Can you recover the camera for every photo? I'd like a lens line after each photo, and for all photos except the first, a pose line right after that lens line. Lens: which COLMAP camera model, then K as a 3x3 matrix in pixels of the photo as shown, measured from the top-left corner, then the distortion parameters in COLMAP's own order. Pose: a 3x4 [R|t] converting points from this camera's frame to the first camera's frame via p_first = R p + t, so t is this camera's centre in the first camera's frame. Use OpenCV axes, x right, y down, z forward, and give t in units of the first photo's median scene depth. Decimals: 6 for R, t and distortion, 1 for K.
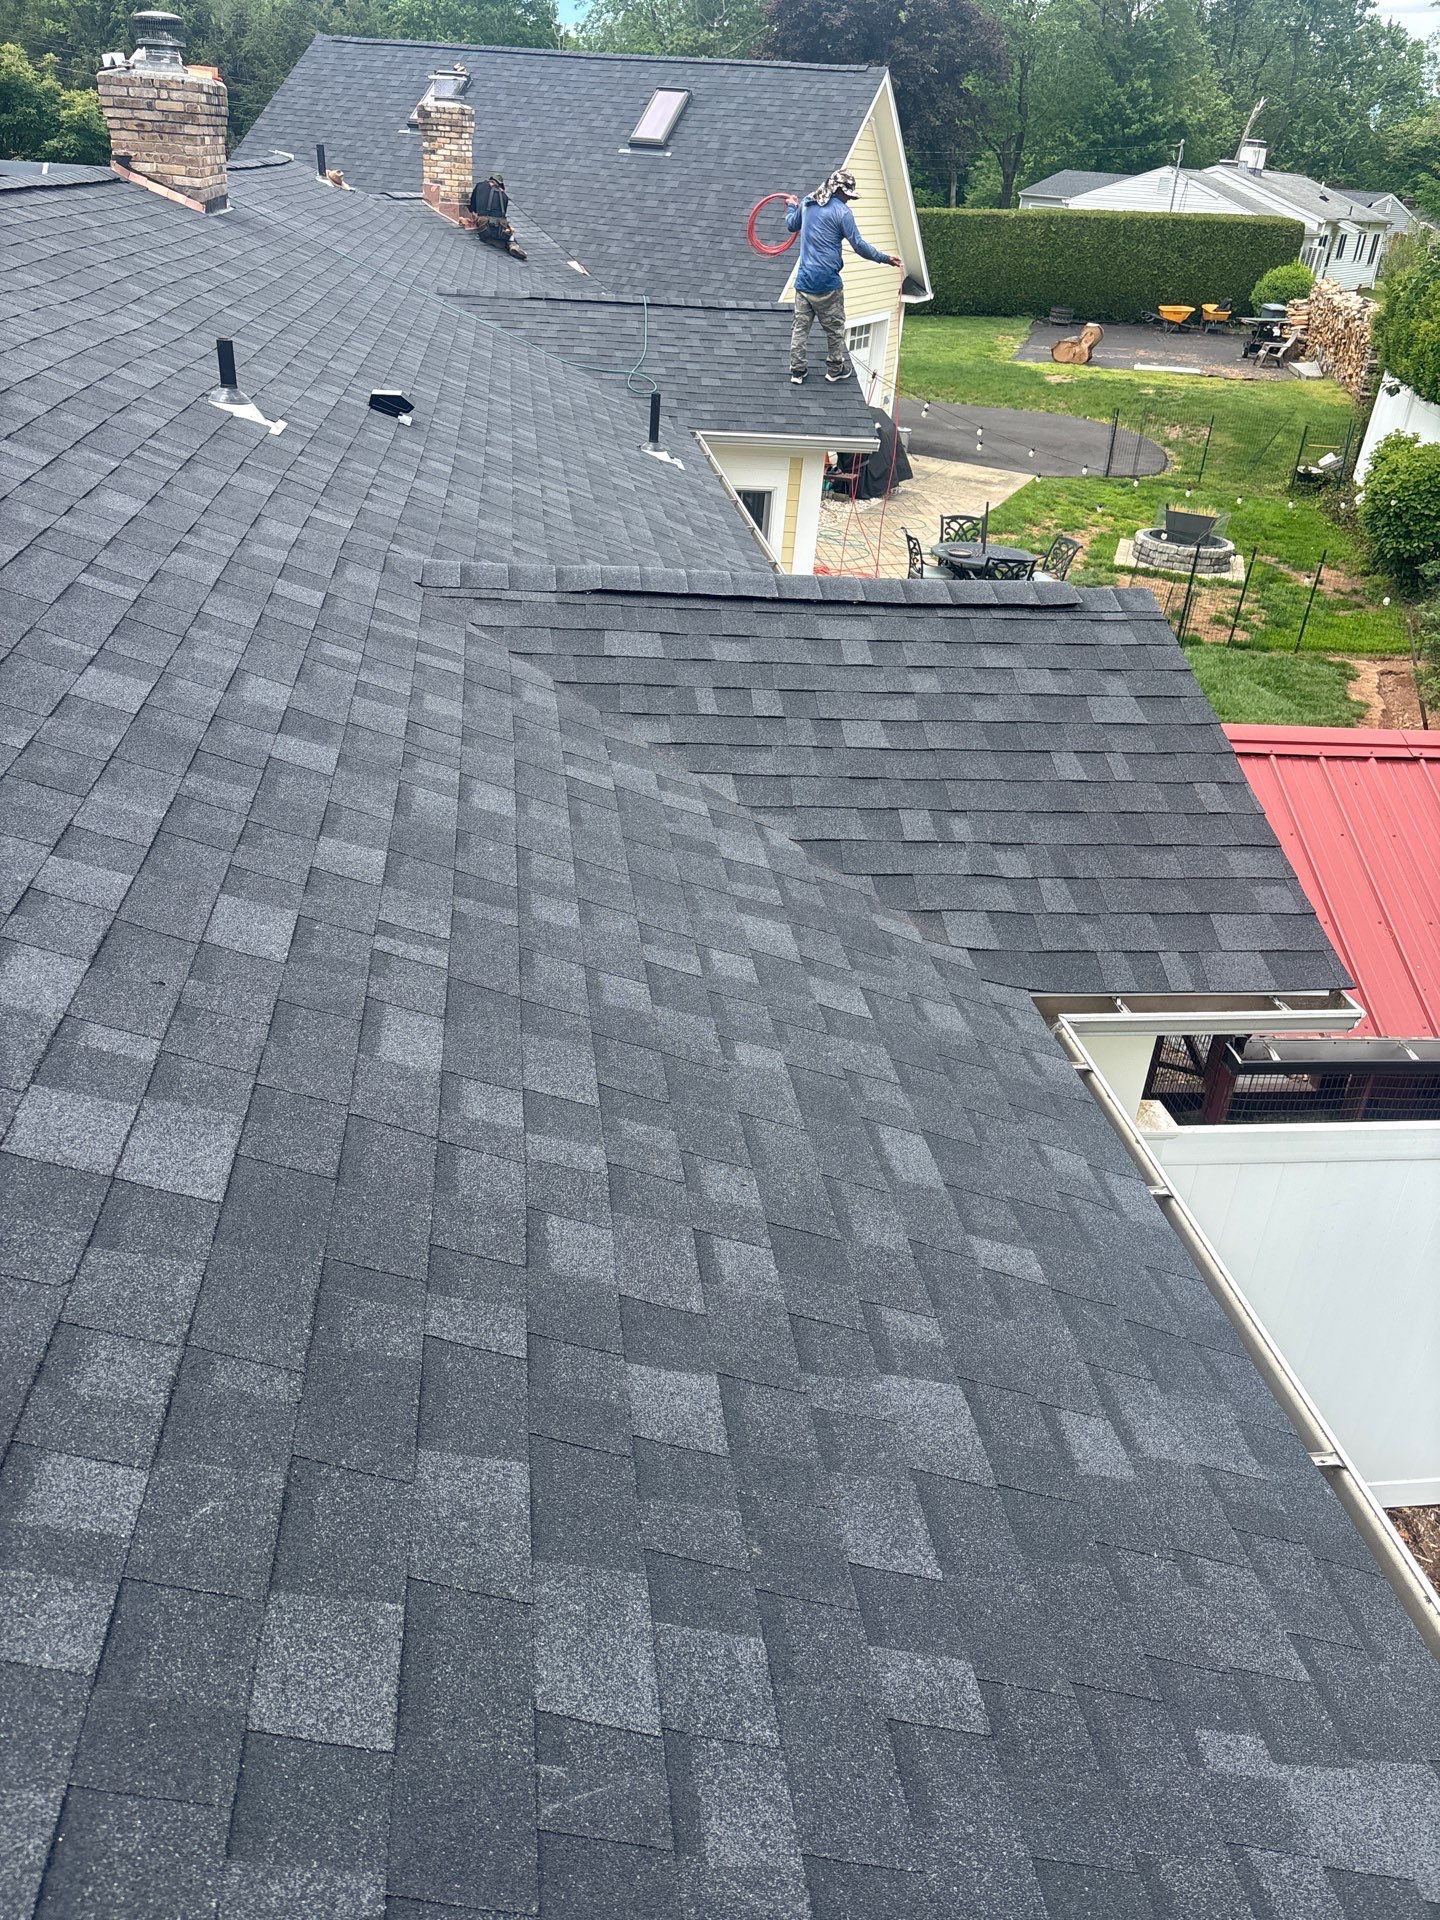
lens RADIAL K [[1447.6, 0, 708.0], [0, 1447.6, 947.4], [0, 0, 1]] dist [0.059074, -0.065002]
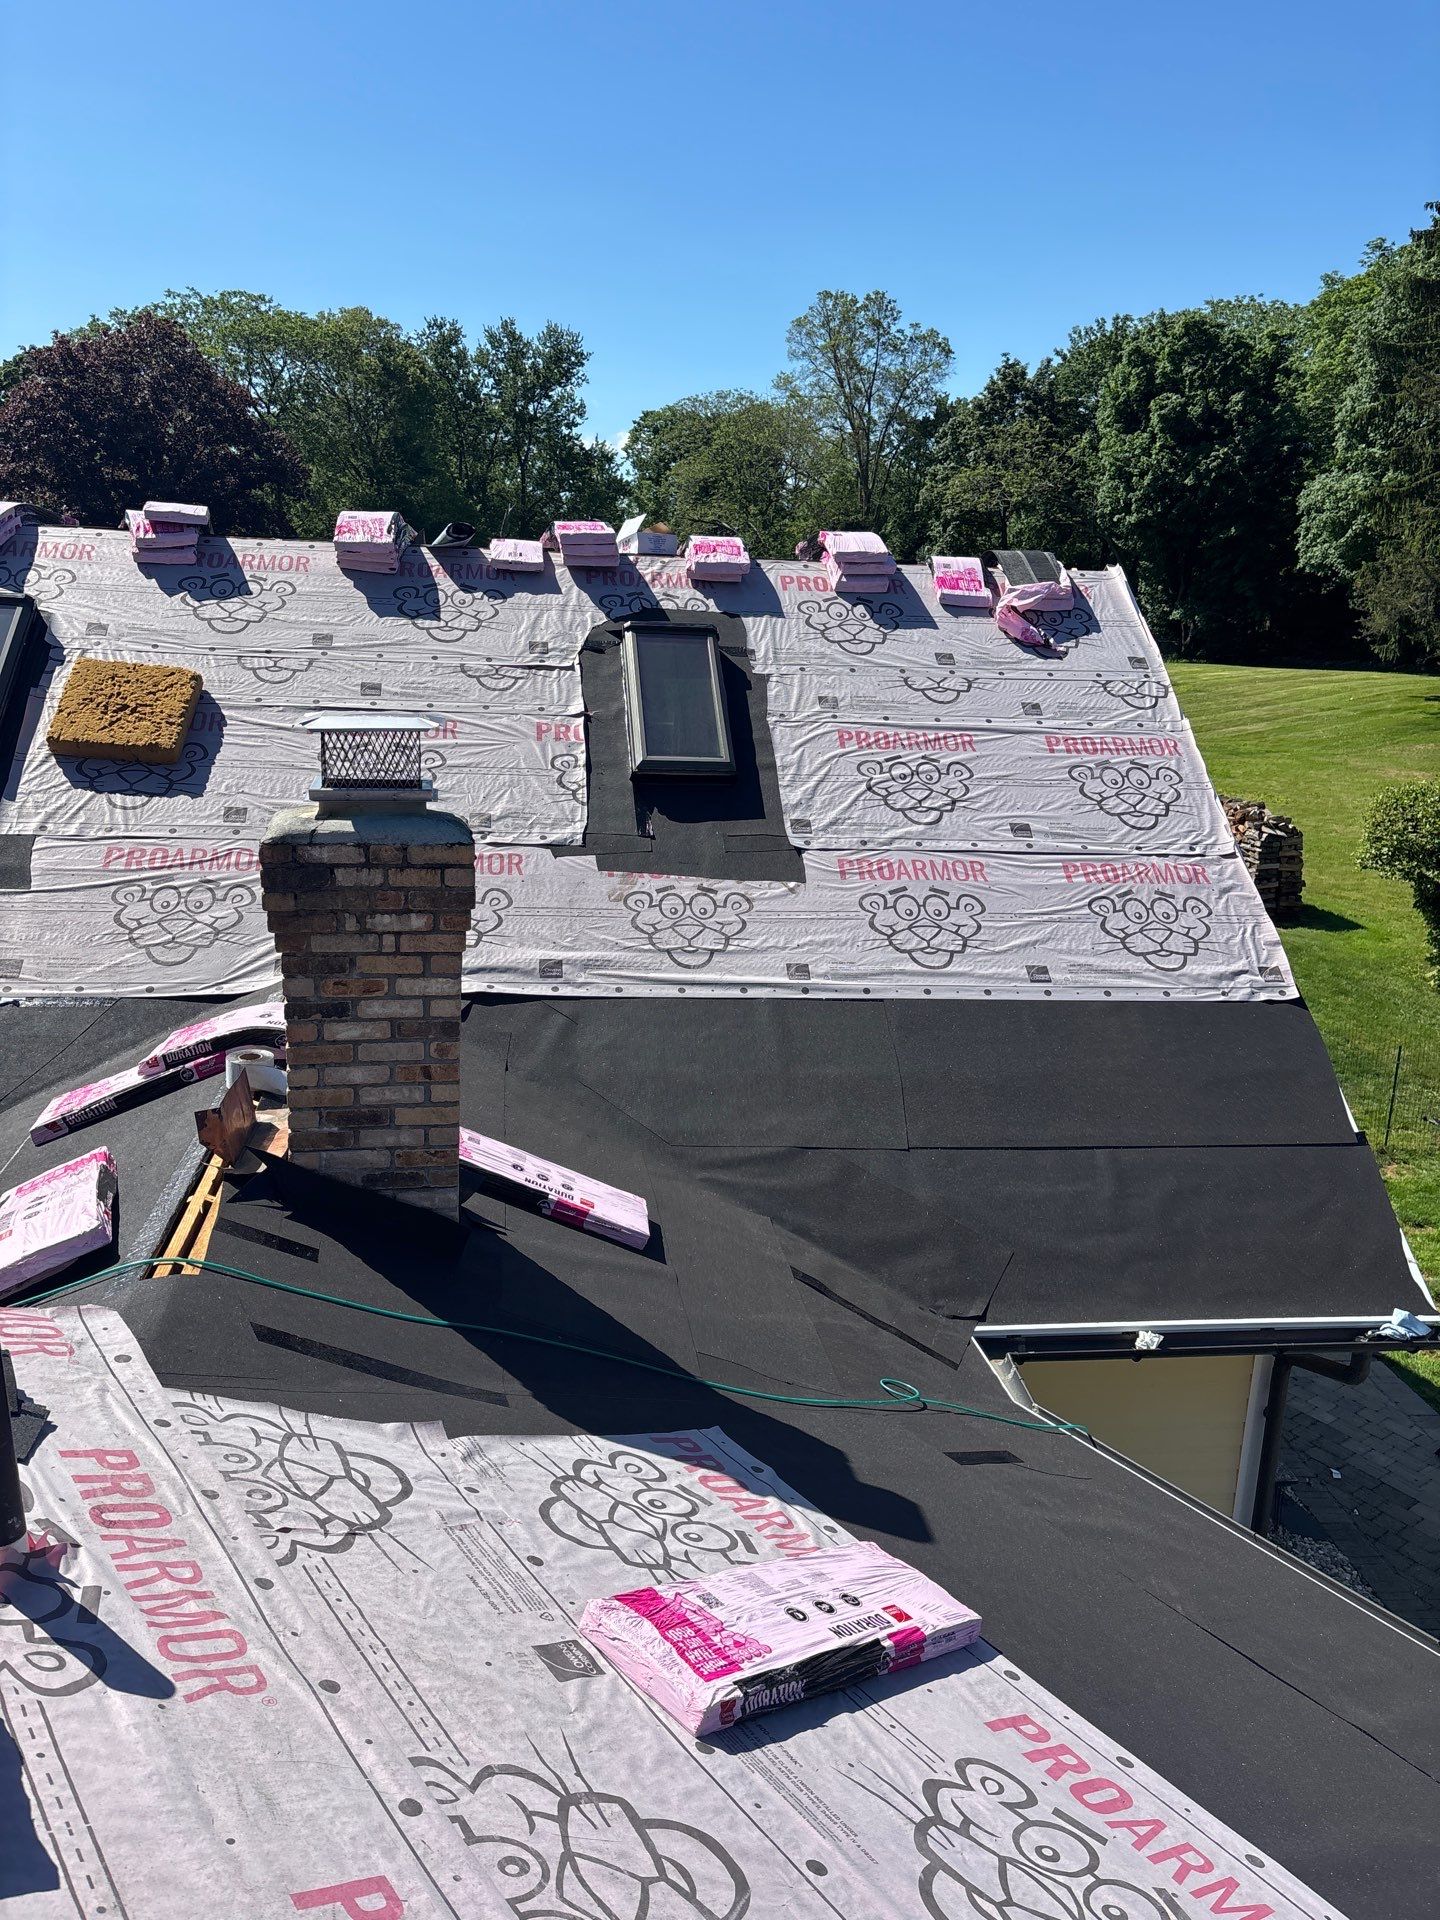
lens RADIAL K [[1447.6, 0, 699.0], [0, 1447.6, 947.3], [0, 0, 1]] dist [0.059074, -0.065002]
pose [[0.866795, -0.152453, 0.474788, -0.452788], [0.253900, 0.954390, -0.157080, -0.928611], [-0.429186, 0.256705, 0.865969, 1.436052]]
